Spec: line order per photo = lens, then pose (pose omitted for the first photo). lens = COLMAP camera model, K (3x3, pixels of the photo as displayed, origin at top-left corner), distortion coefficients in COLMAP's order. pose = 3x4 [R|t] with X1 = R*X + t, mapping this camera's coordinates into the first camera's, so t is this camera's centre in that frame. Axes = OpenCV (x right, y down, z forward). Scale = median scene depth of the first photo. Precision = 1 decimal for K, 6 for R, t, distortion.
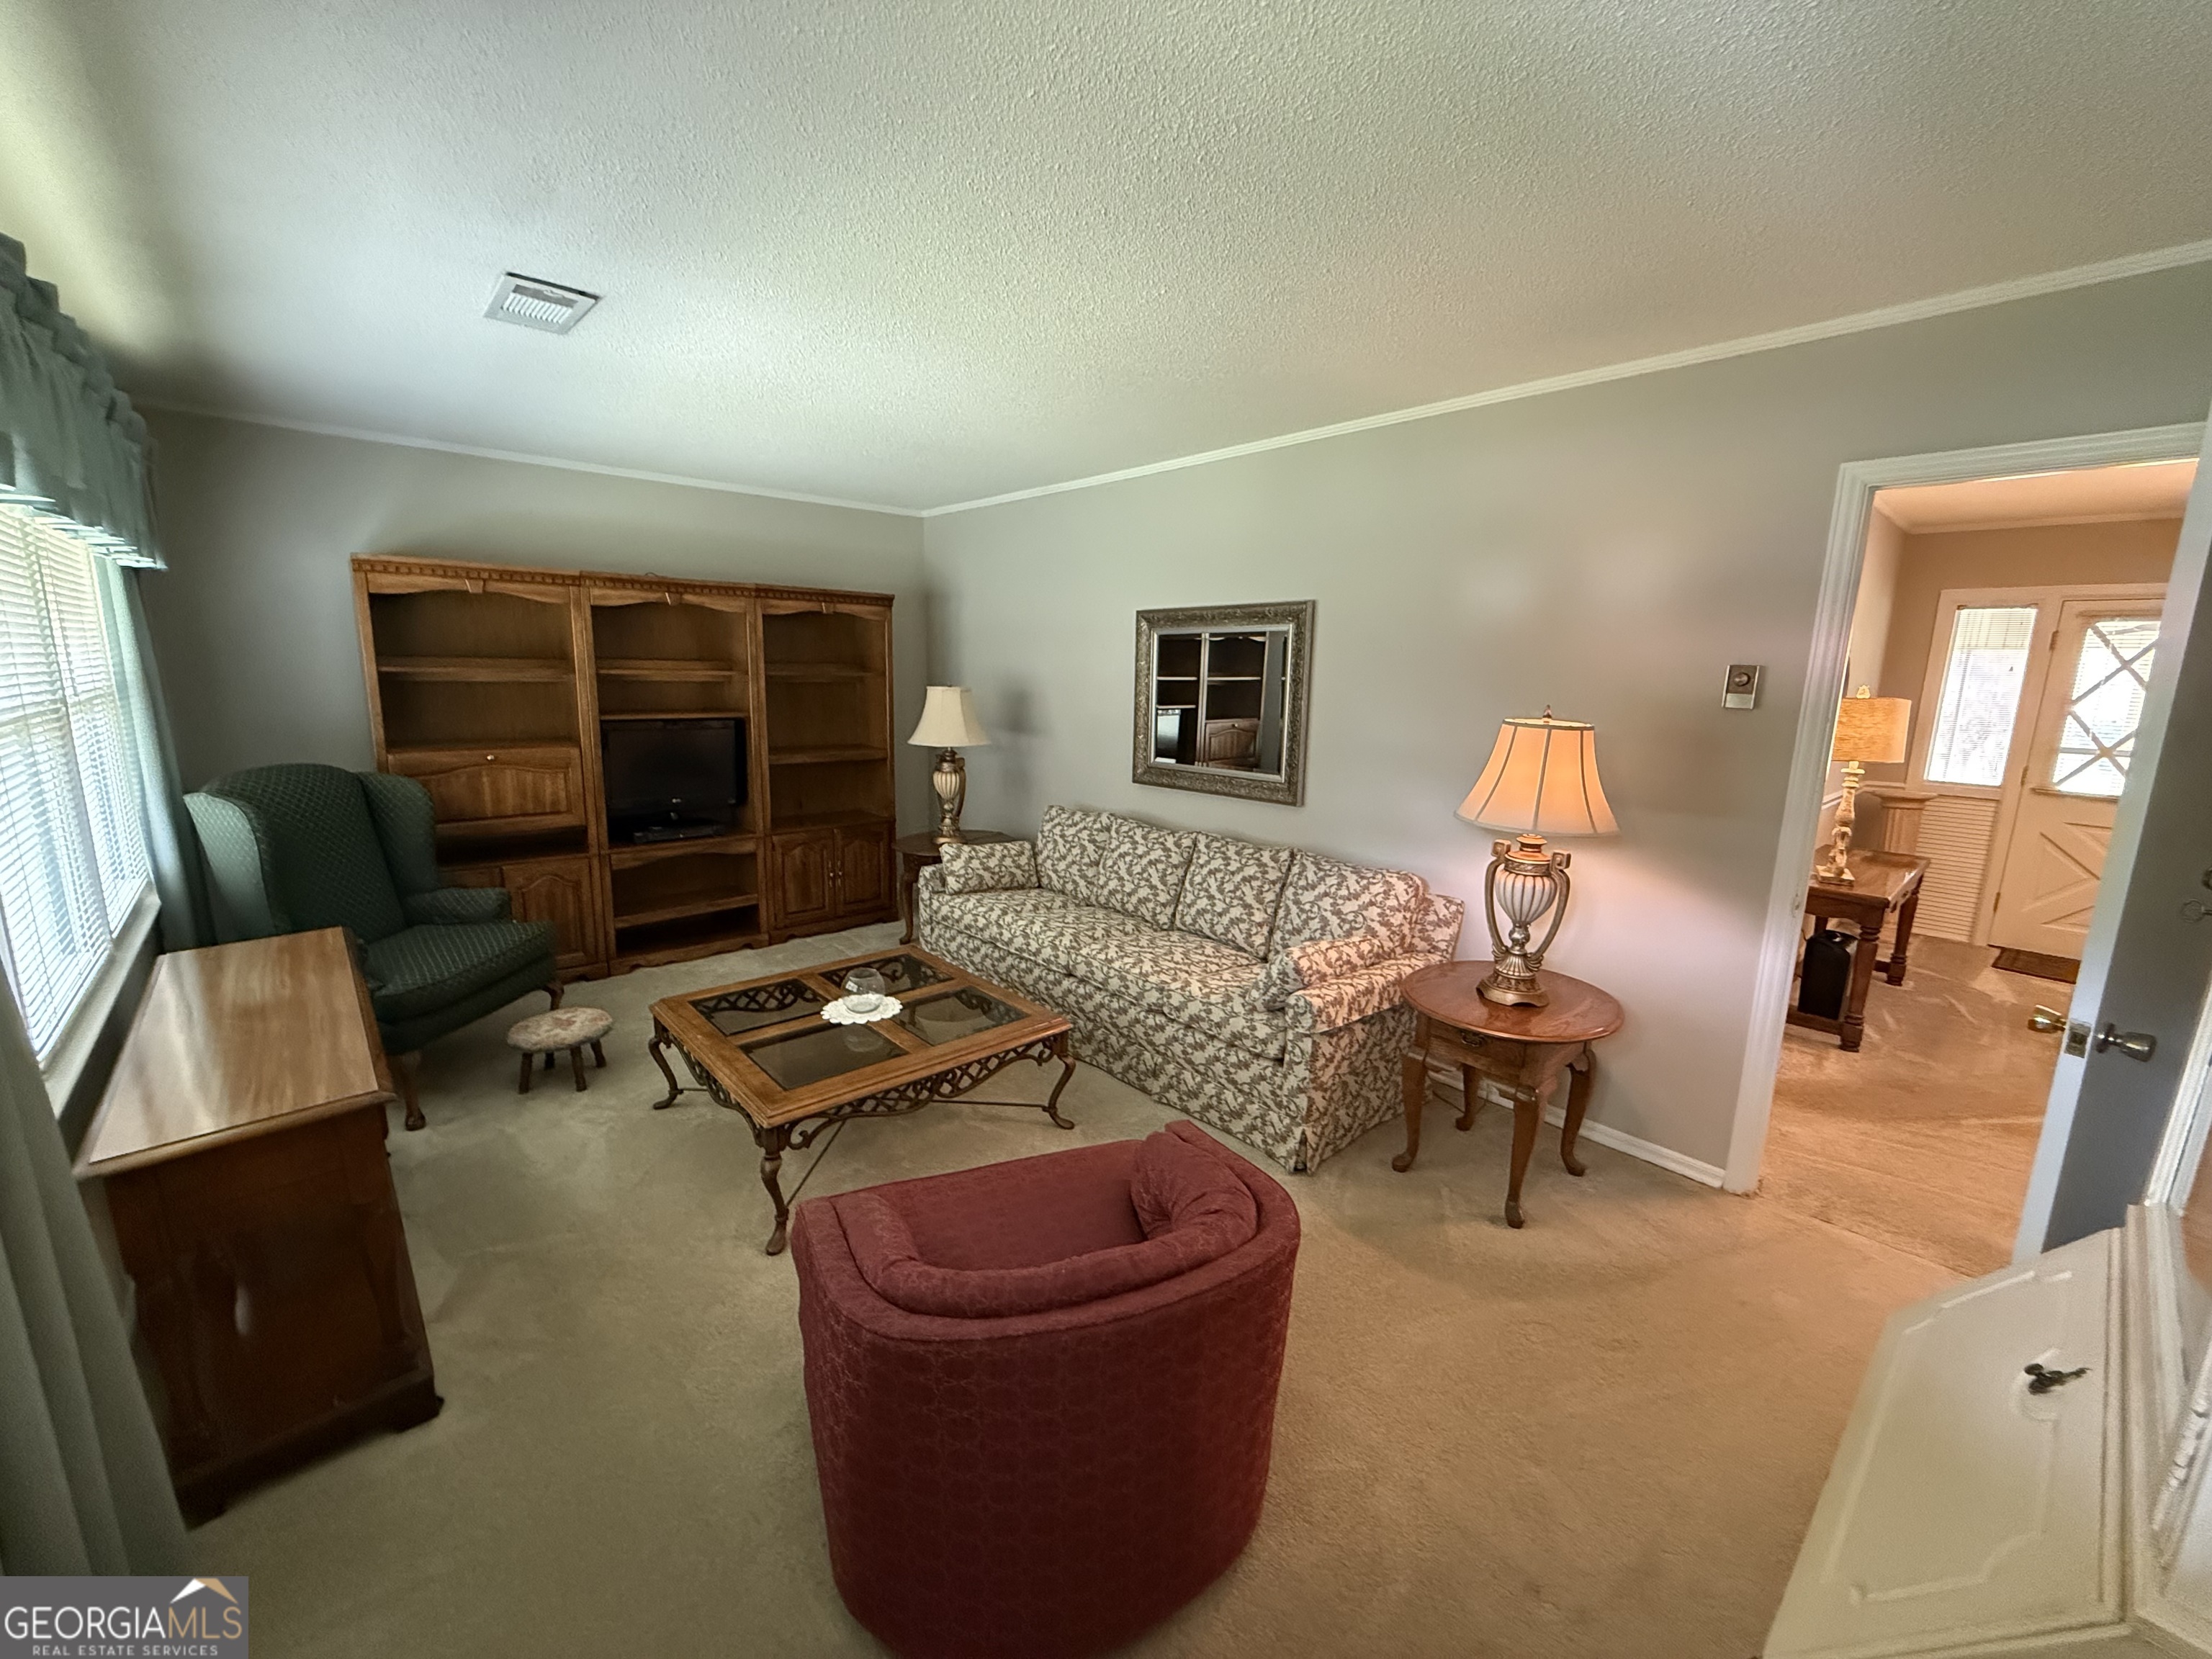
lens RADIAL K [[888.6, 0, 1102.6], [0, 888.6, 828.8], [0, 0, 1]] dist [0.000868, -0.000139]
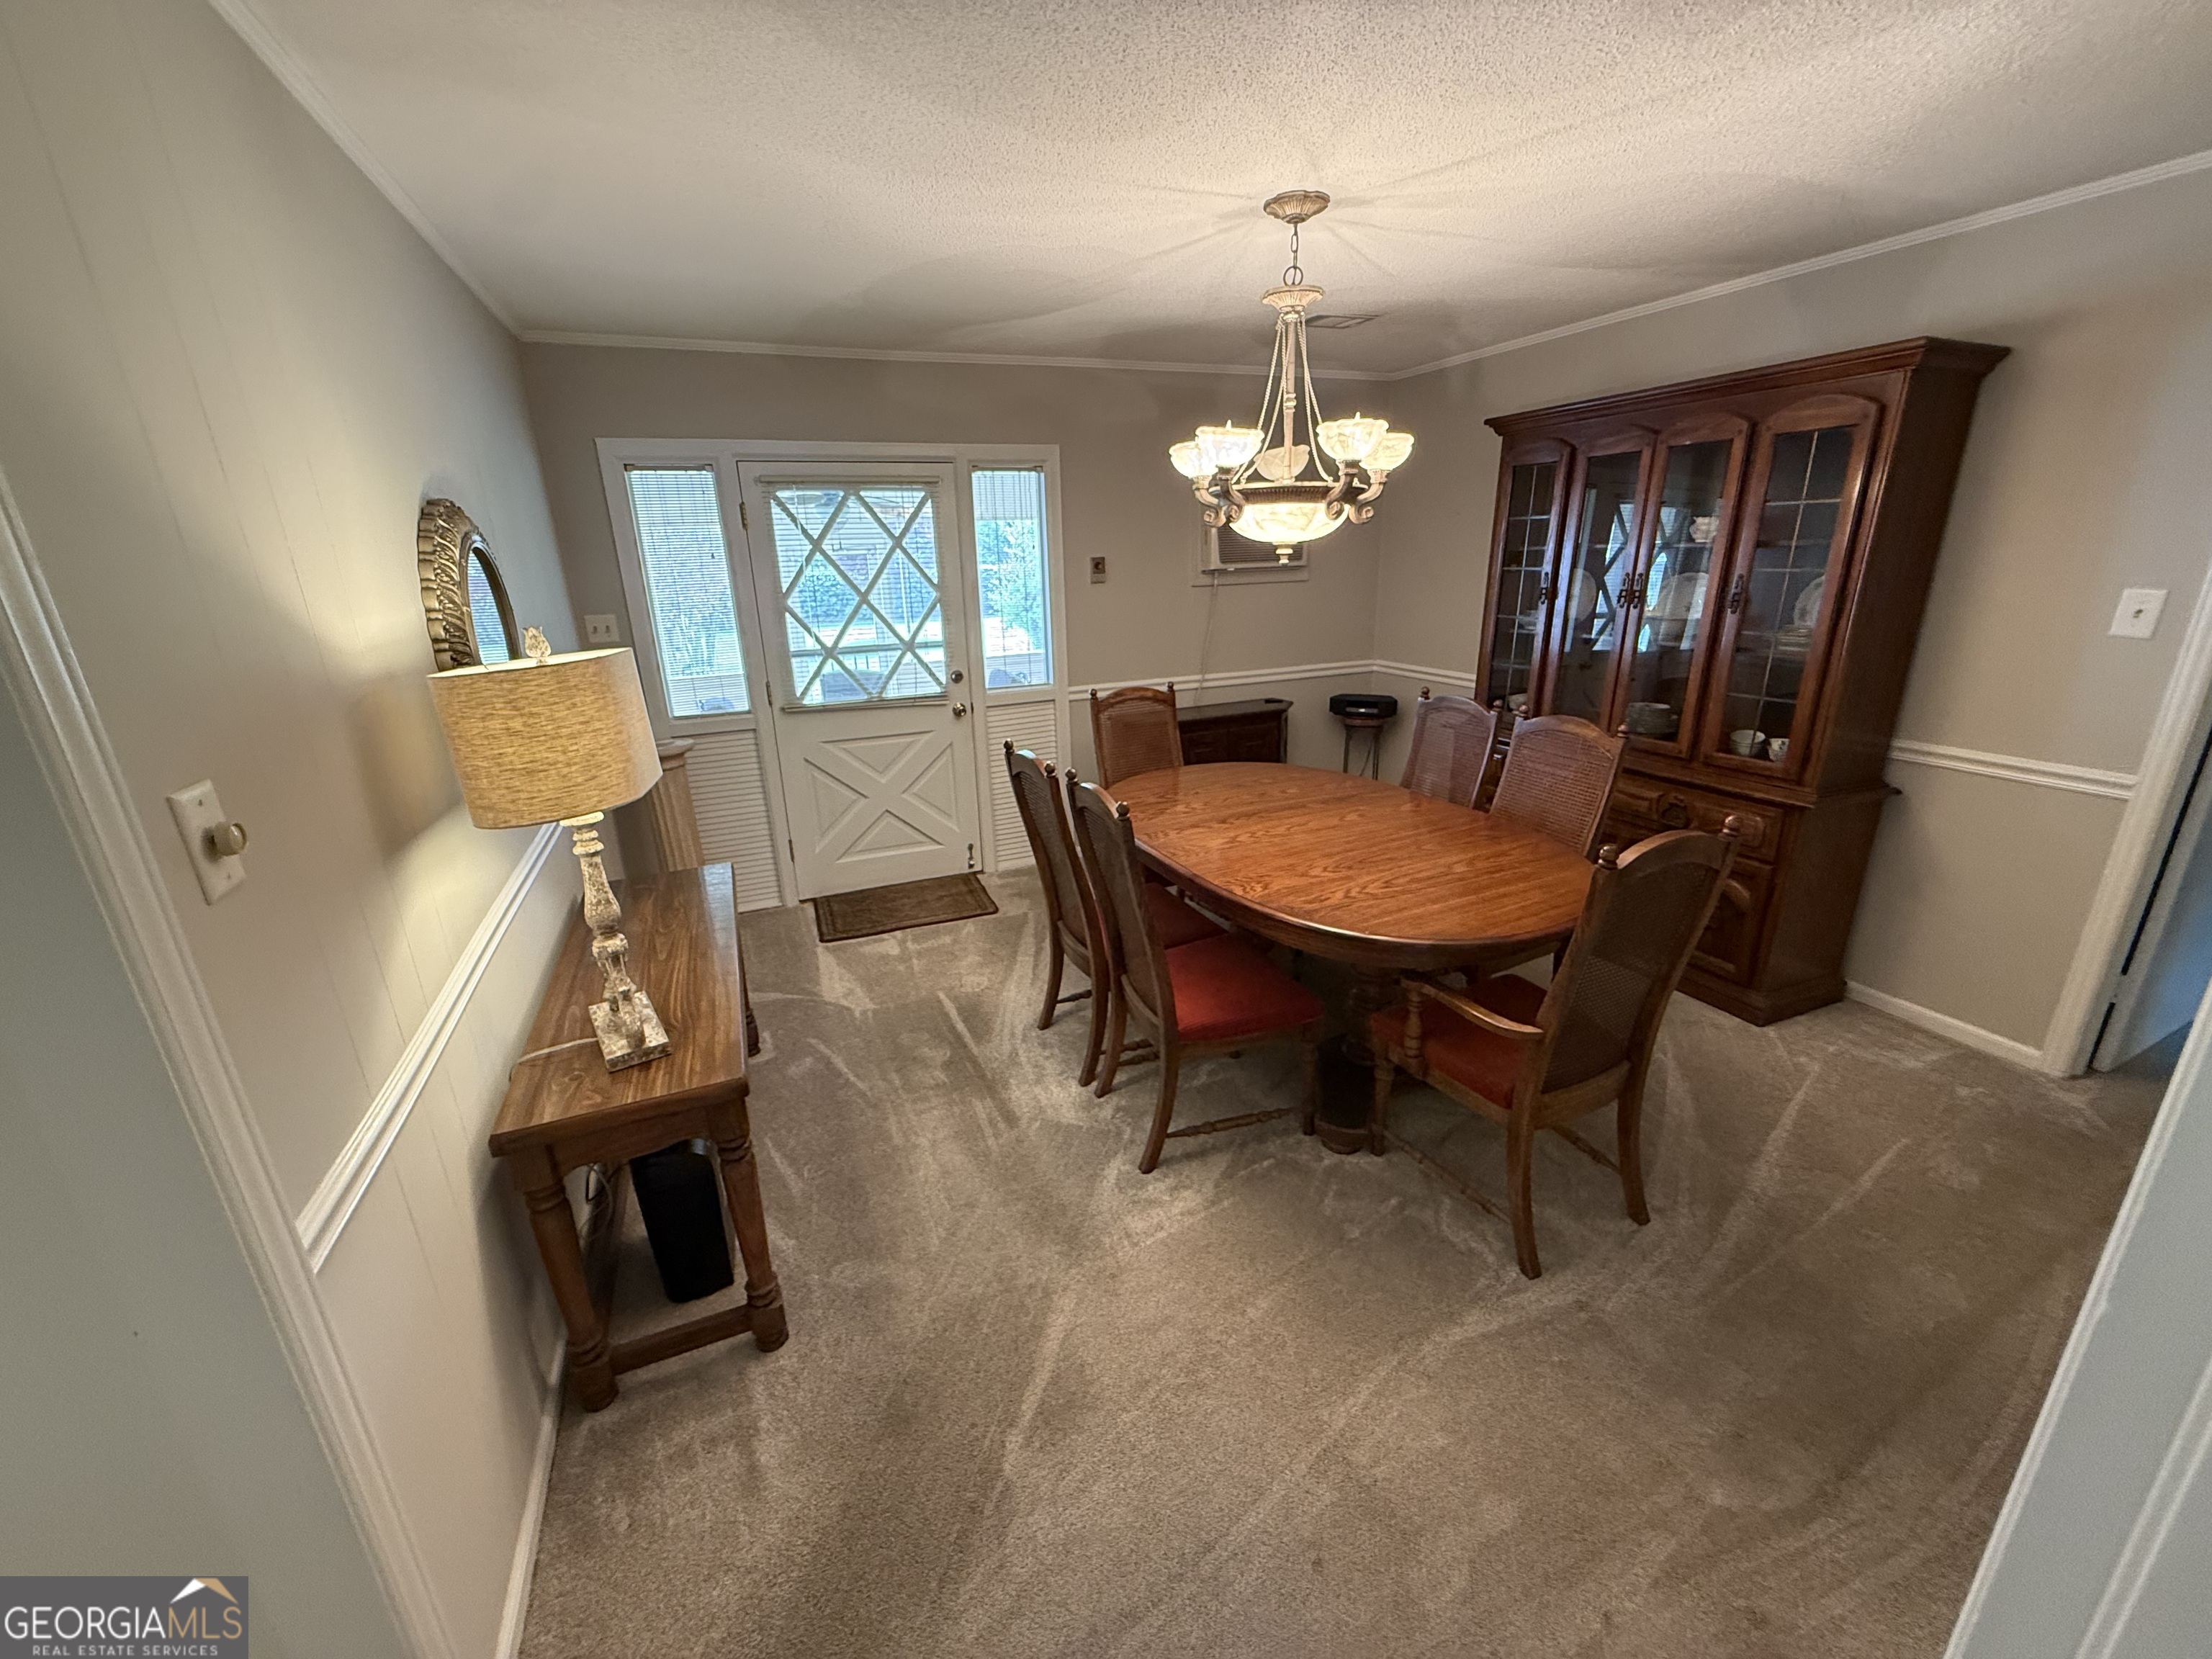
lens RADIAL K [[888.6, 0, 1102.6], [0, 888.6, 828.8], [0, 0, 1]] dist [0.000868, -0.000139]
pose [[0.332003, -0.325070, 0.885496, 0.412997], [0.209657, 0.940692, 0.266725, -0.098471], [-0.919684, 0.097096, 0.380466, 0.455676]]
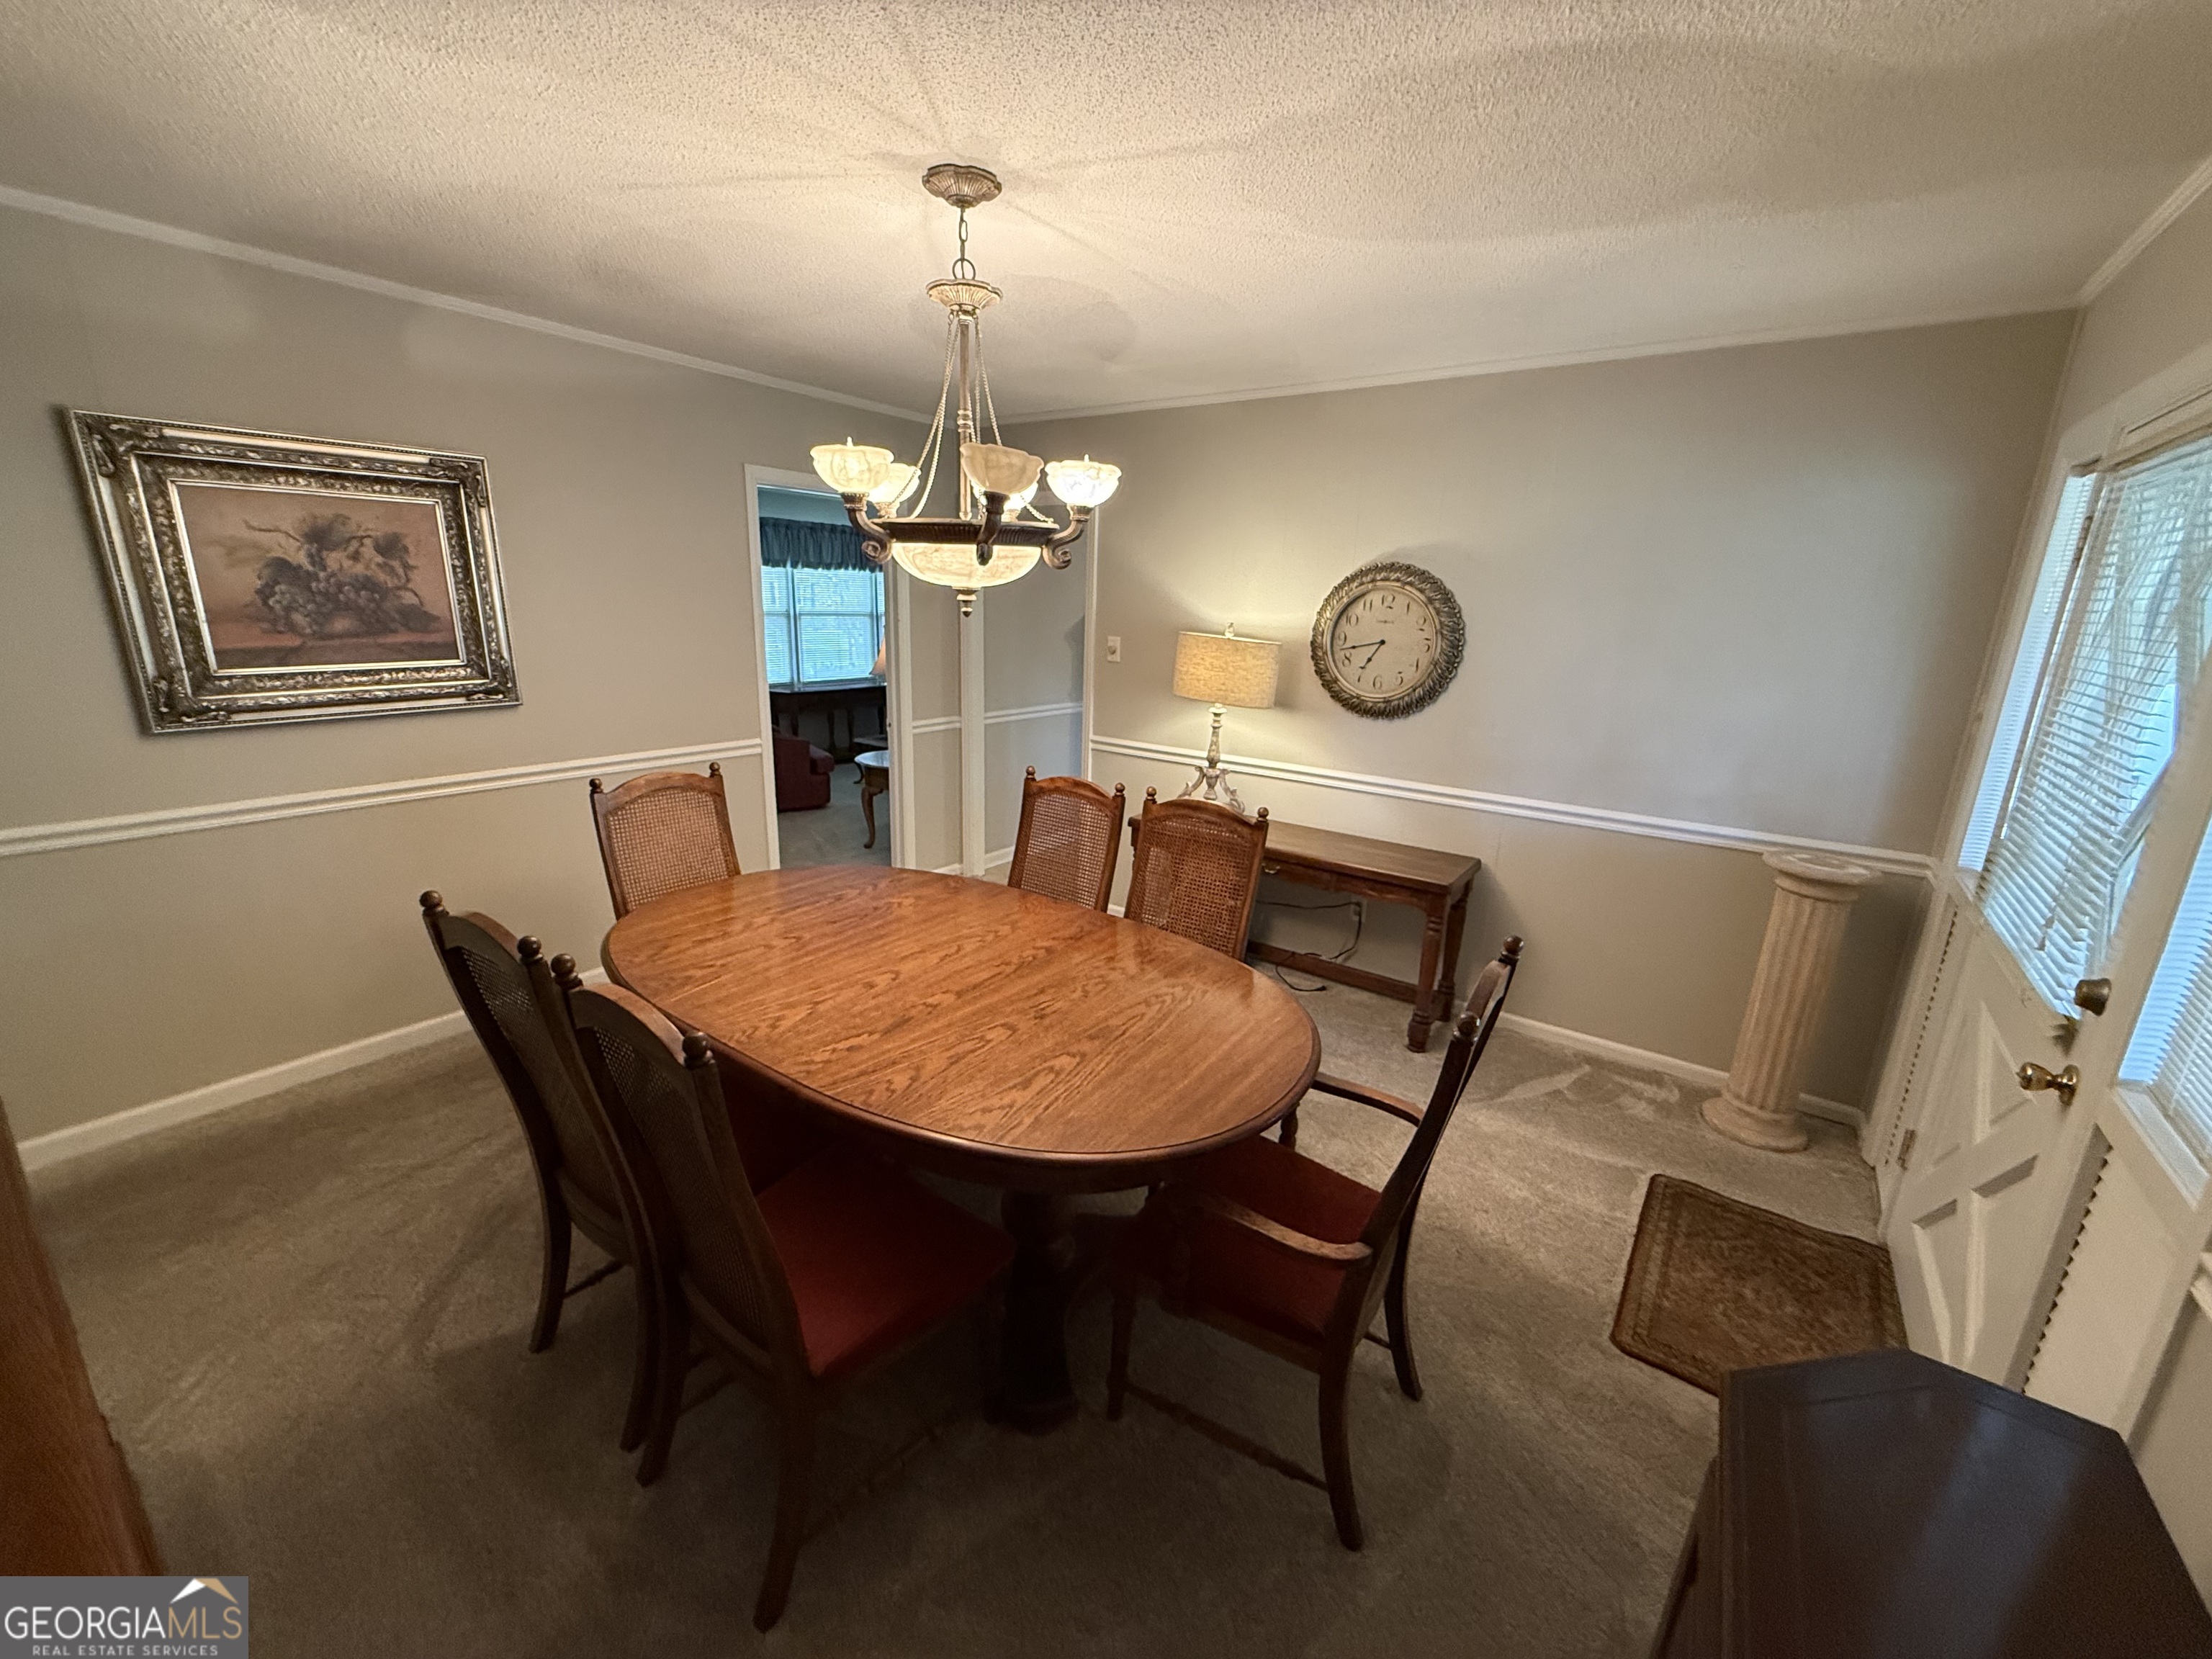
lens RADIAL K [[888.6, 0, 1102.6], [0, 888.6, 828.8], [0, 0, 1]] dist [0.000868, -0.000139]
pose [[0.206416, 0.233924, -0.950091, 1.362560], [-0.204577, 0.959859, 0.191883, -0.079215], [0.956839, 0.154759, 0.245986, 0.511318]]
